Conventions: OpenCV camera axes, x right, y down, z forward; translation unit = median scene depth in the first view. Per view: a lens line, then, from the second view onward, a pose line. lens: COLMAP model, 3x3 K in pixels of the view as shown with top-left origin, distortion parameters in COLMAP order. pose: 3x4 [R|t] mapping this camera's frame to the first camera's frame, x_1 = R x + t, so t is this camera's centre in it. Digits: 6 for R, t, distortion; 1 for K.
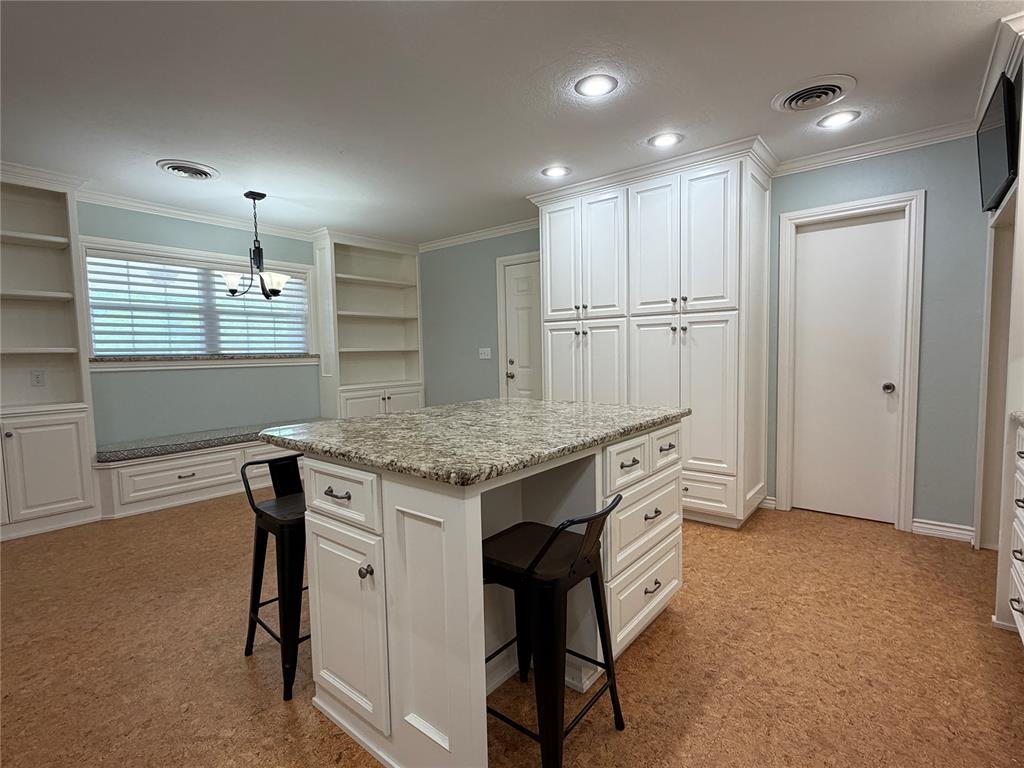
lens RADIAL K [[495.3, 0, 510.8], [0, 495.3, 384.4], [0, 0, 1]] dist [0.001562, -0.000123]
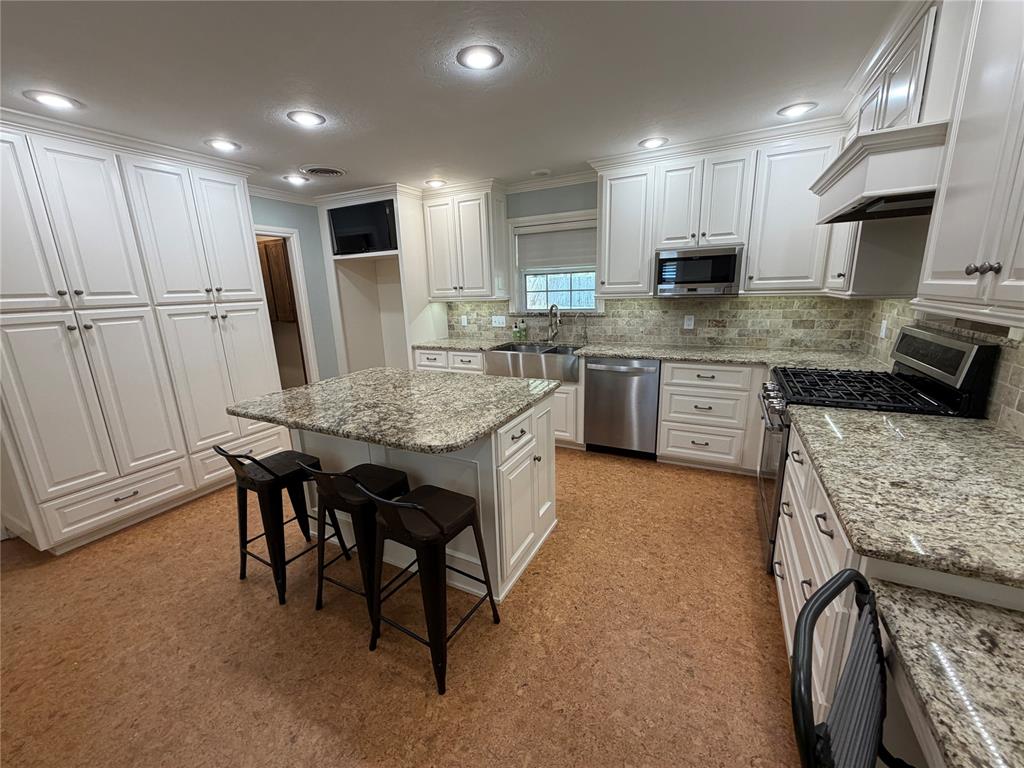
lens RADIAL K [[408.7, 0, 510.9], [0, 408.7, 383.3], [0, 0, 1]] dist [0.001944, -0.000258]
pose [[-0.204699, -0.200293, 0.958113, -0.615664], [0.105347, 0.968646, 0.225003, -0.093237], [-0.973139, 0.146993, -0.177181, 0.483503]]
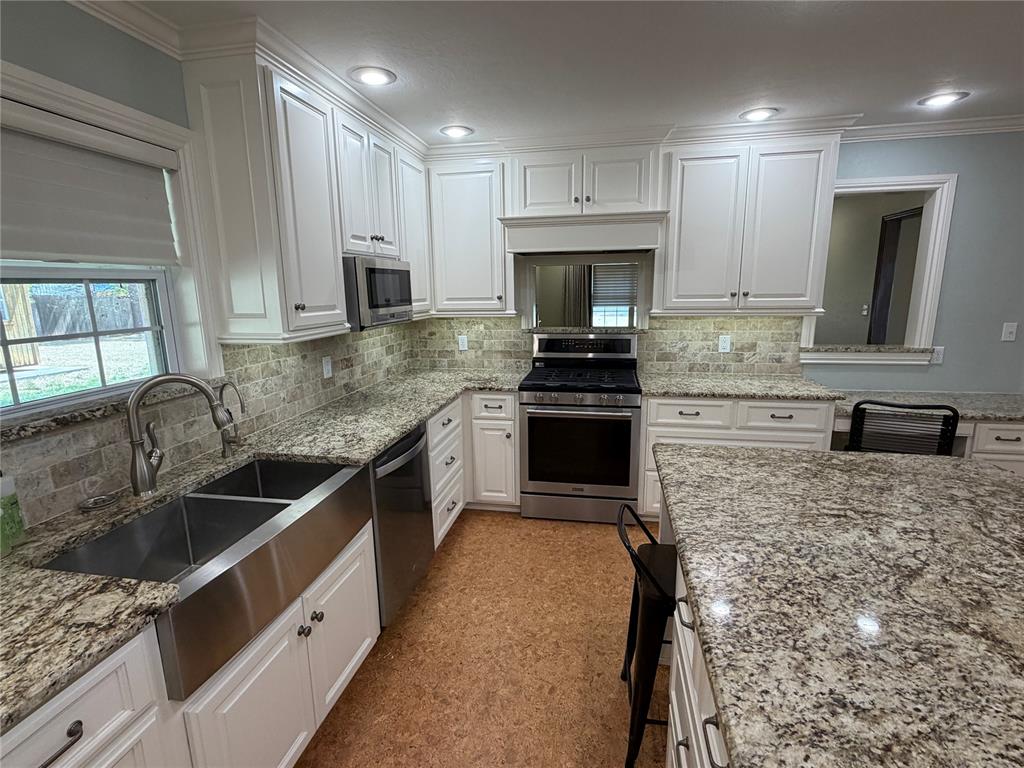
lens RADIAL K [[495.3, 0, 511.4], [0, 495.3, 383.2], [0, 0, 1]] dist [0.001562, -0.000123]
pose [[-0.881529, 0.123527, -0.455684, 0.335635], [0.000169, 0.965249, 0.261333, -0.143182], [0.472130, 0.230295, -0.850916, 0.653369]]
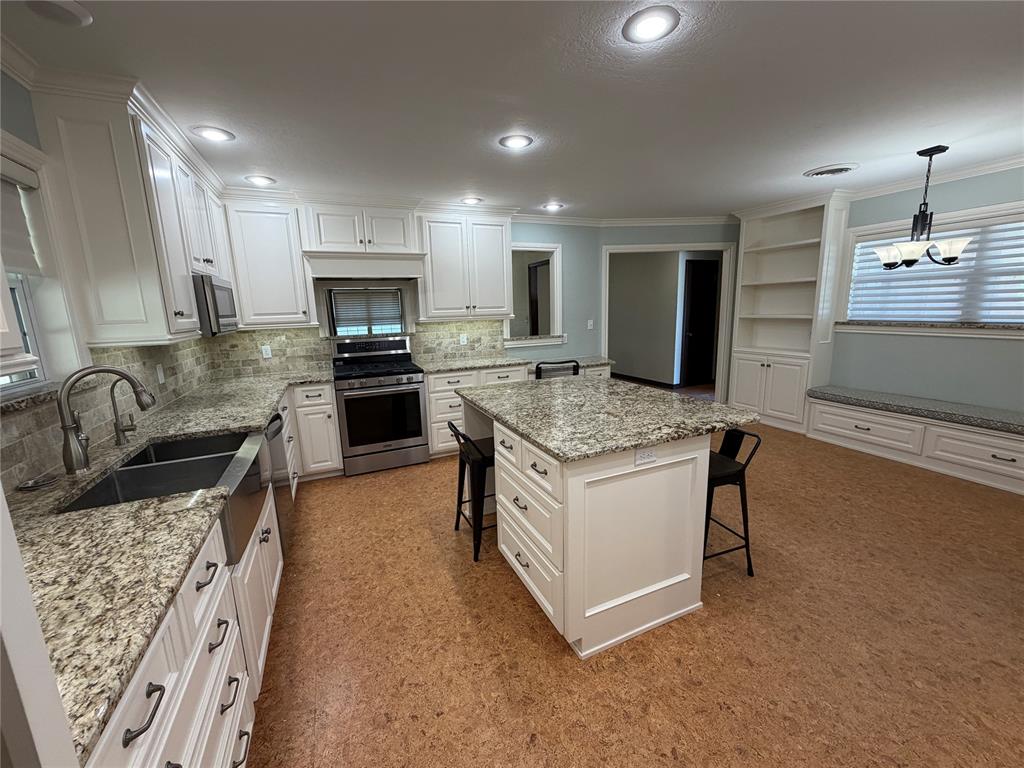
lens RADIAL K [[408.7, 0, 510.1], [0, 408.7, 383.4], [0, 0, 1]] dist [0.001944, -0.000258]
pose [[-0.455056, 0.196088, -0.868604, 0.566895], [-0.022555, 0.972601, 0.231382, -0.128208], [0.890177, 0.124883, -0.438166, 0.706353]]
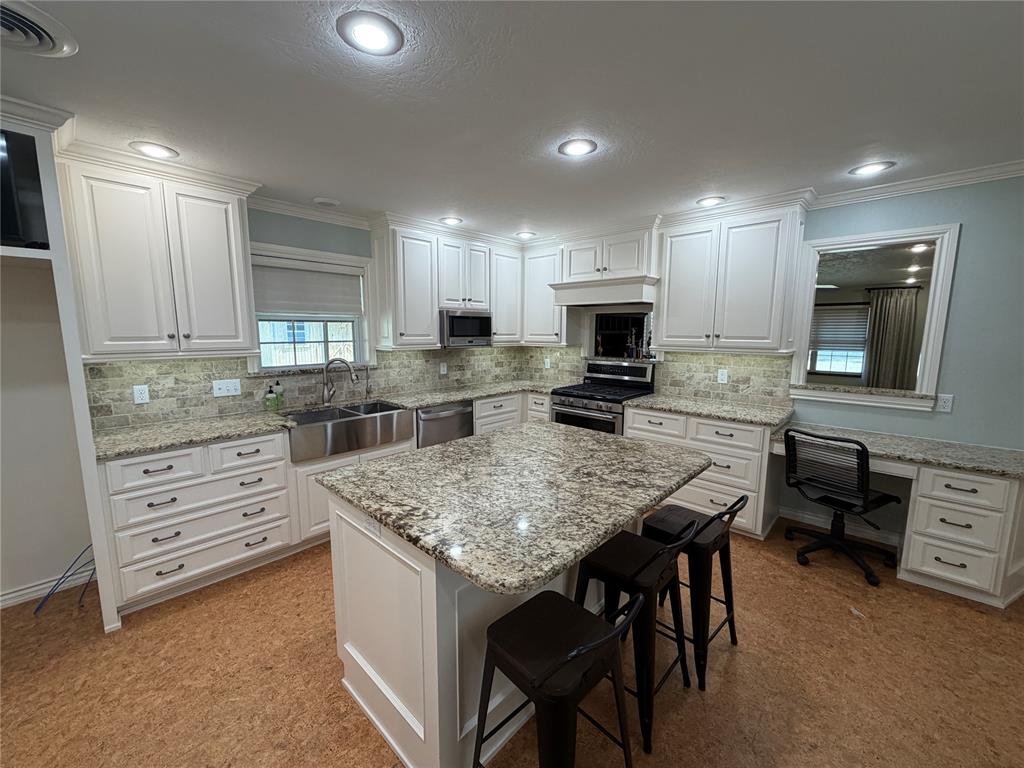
lens RADIAL K [[408.7, 0, 509.8], [0, 408.7, 383.0], [0, 0, 1]] dist [0.001944, -0.000258]
pose [[-0.997026, 0.007022, 0.076751, -0.031004], [0.022103, 0.980063, 0.197453, -0.153143], [-0.073835, 0.198562, -0.977303, 0.991551]]
